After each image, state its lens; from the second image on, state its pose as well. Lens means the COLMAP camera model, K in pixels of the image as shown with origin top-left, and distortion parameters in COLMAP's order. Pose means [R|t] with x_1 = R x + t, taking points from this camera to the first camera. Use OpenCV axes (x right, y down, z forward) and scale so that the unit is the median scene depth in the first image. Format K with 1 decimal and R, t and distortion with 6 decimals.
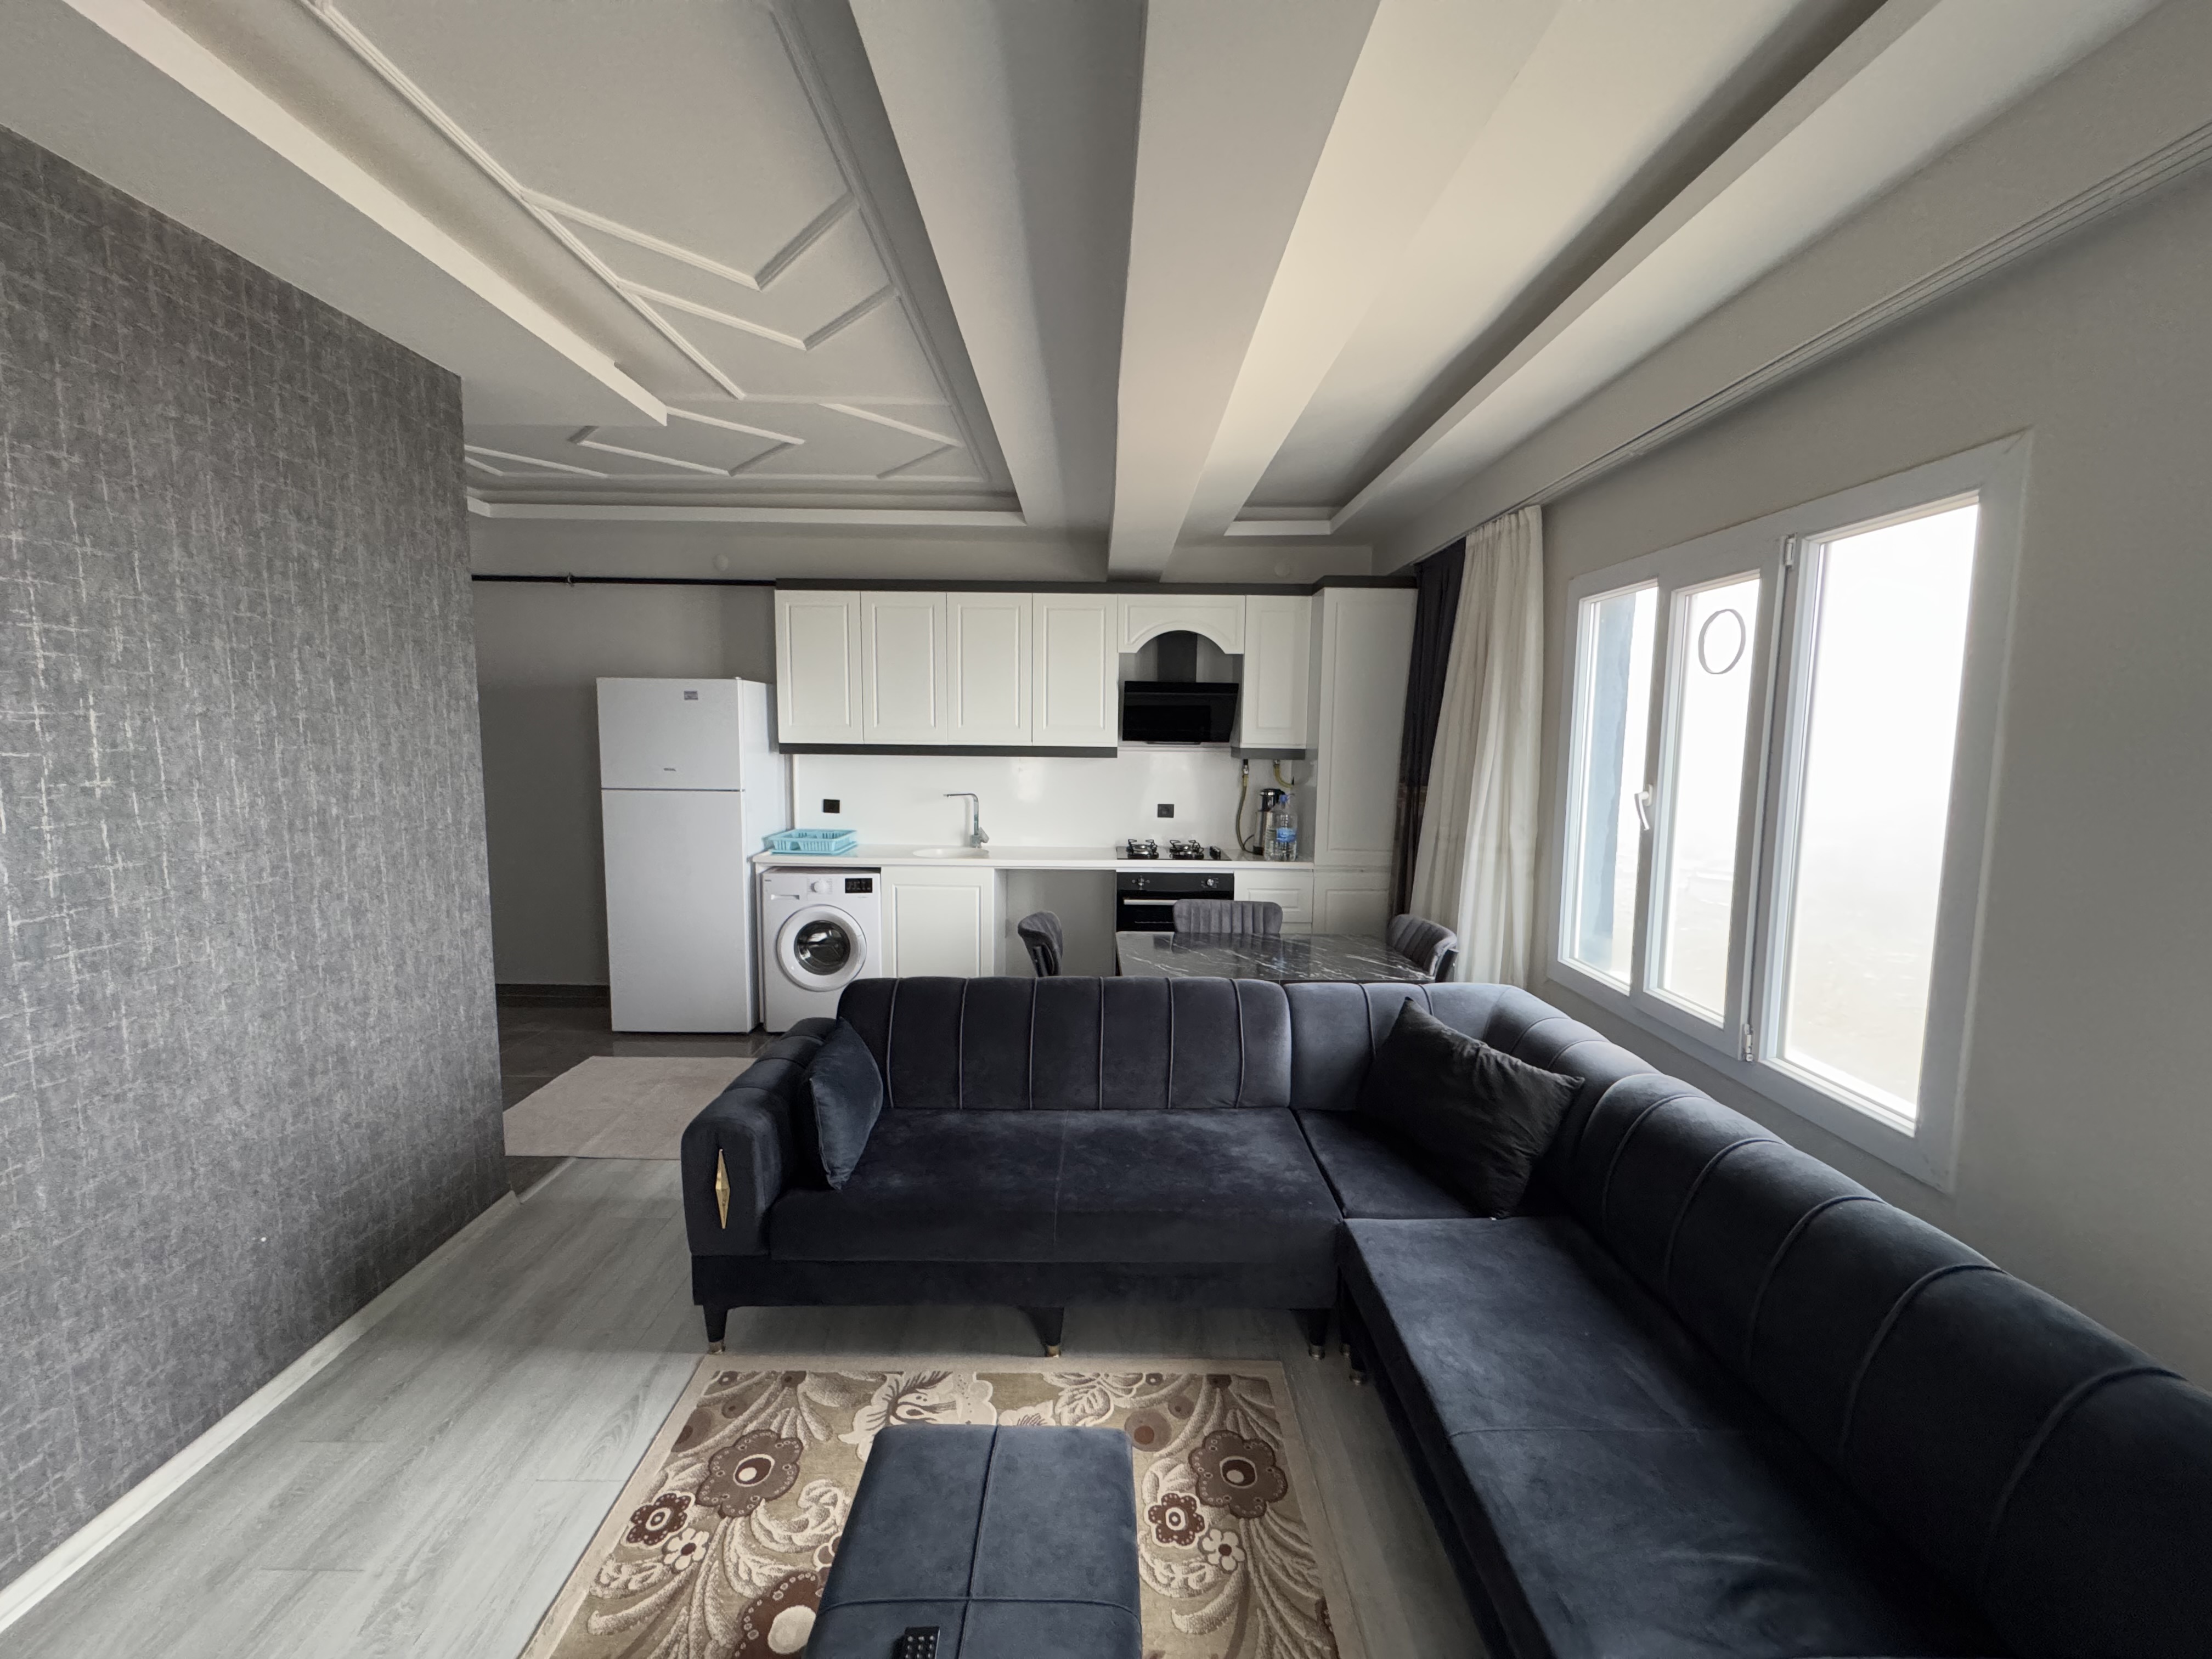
lens RADIAL K [[879.8, 0, 1102.7], [0, 879.8, 828.3], [0, 0, 1]] dist [-0.003771, 0.000443]
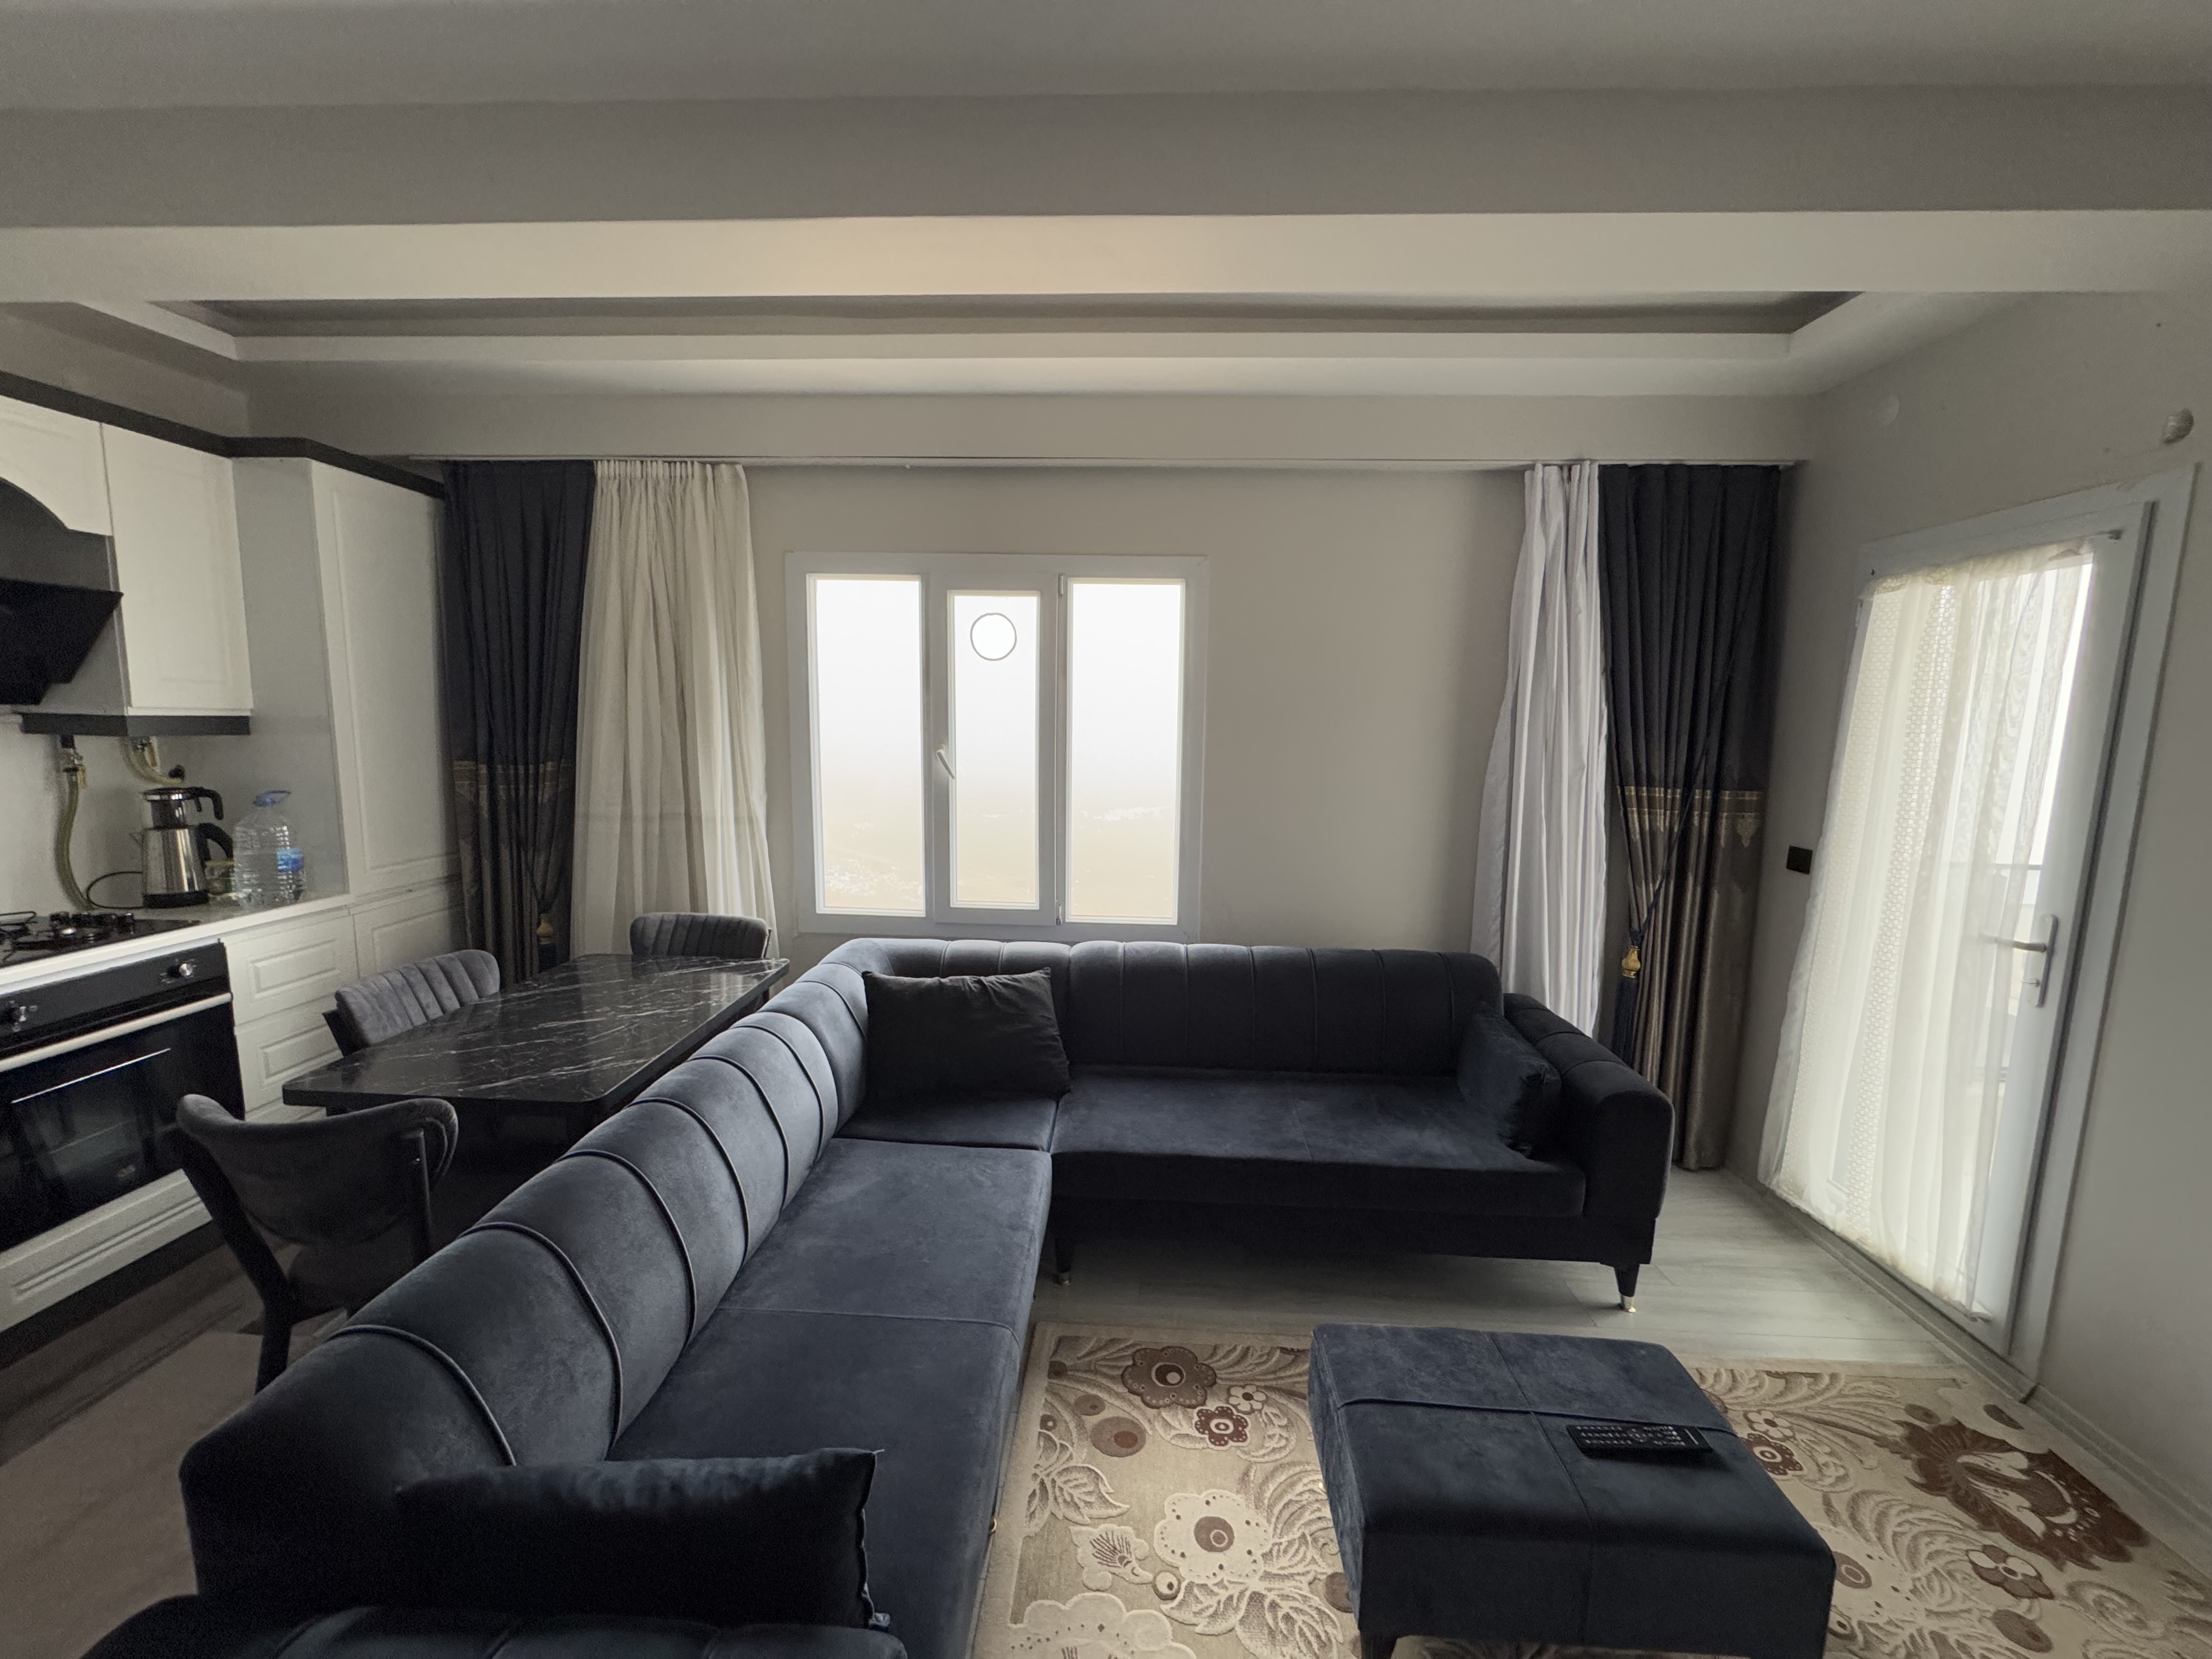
lens RADIAL K [[879.8, 0, 1106.8], [0, 879.8, 825.9], [0, 0, 1]] dist [-0.003771, 0.000443]
pose [[0.053320, -0.136119, 0.989257, -0.630577], [0.087488, 0.987493, 0.131161, -0.079231], [-0.994738, 0.079554, 0.064562, 0.699755]]
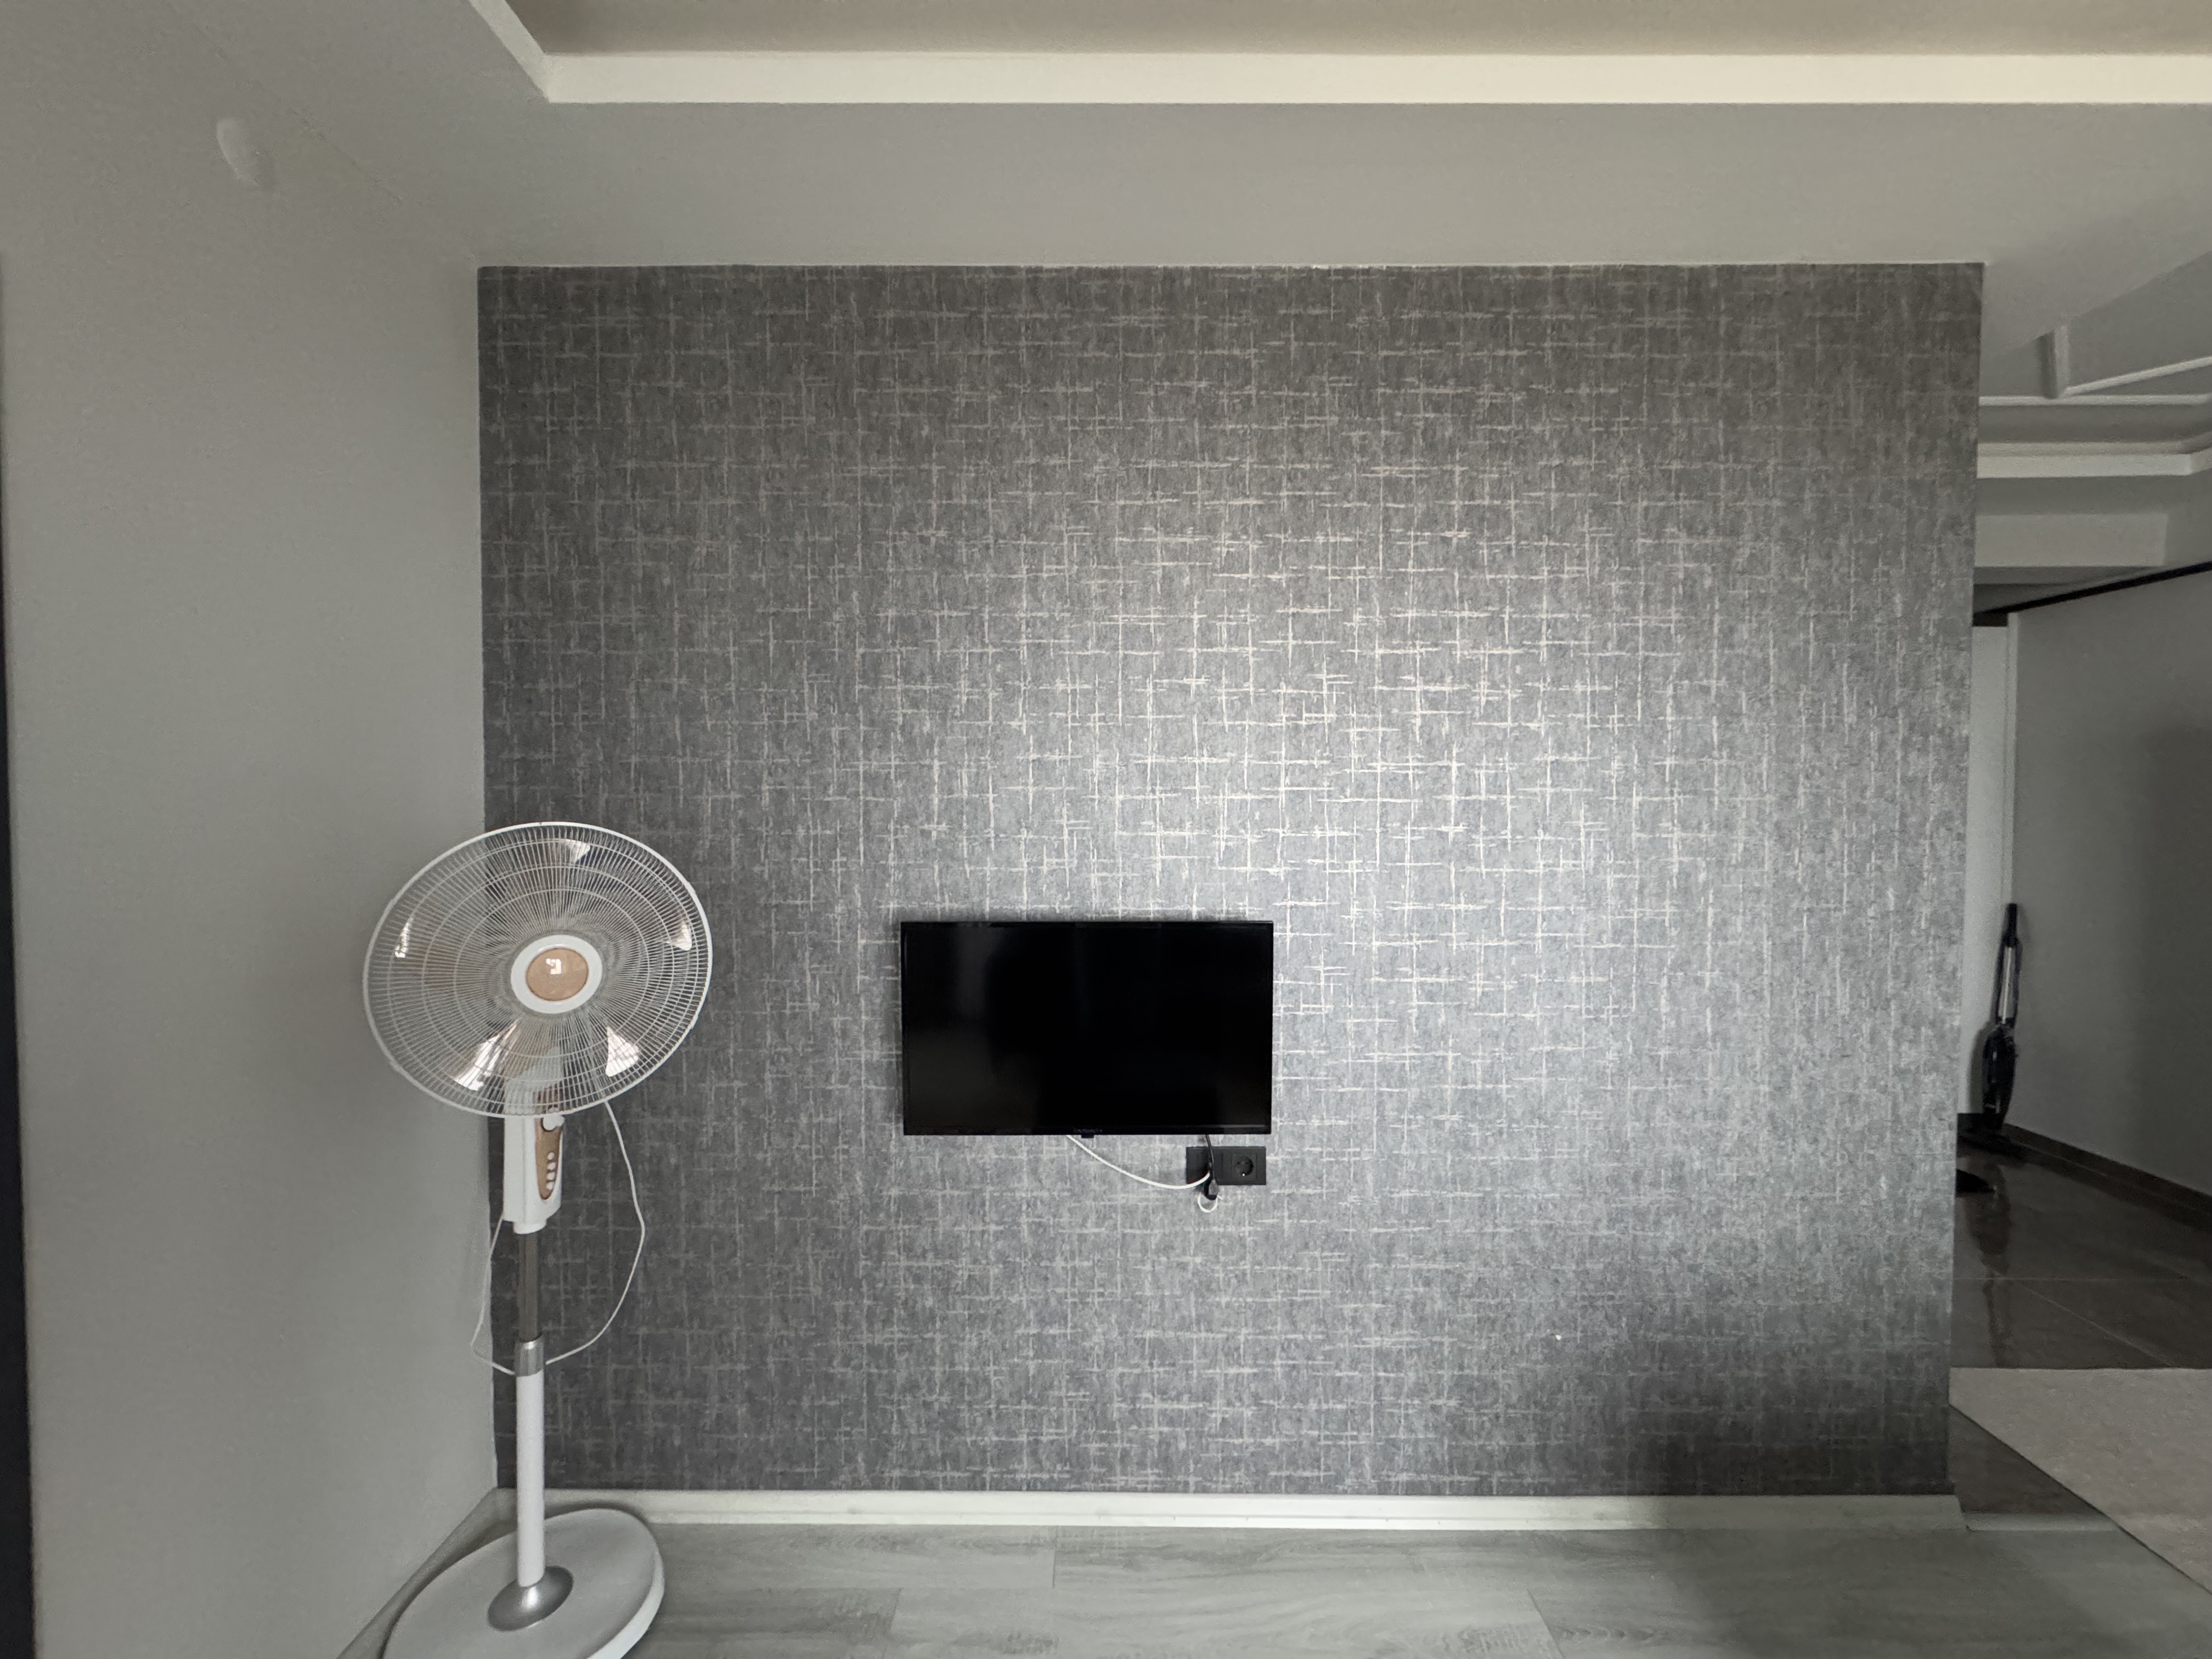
lens RADIAL K [[879.8, 0, 1111.6], [0, 879.8, 824.7], [0, 0, 1]] dist [-0.003771, 0.000443]
pose [[-0.013394, 0.009826, -0.999862, -0.038288], [-0.109179, 0.993959, 0.011231, -0.014309], [0.993932, 0.109314, -0.012240, 0.390998]]
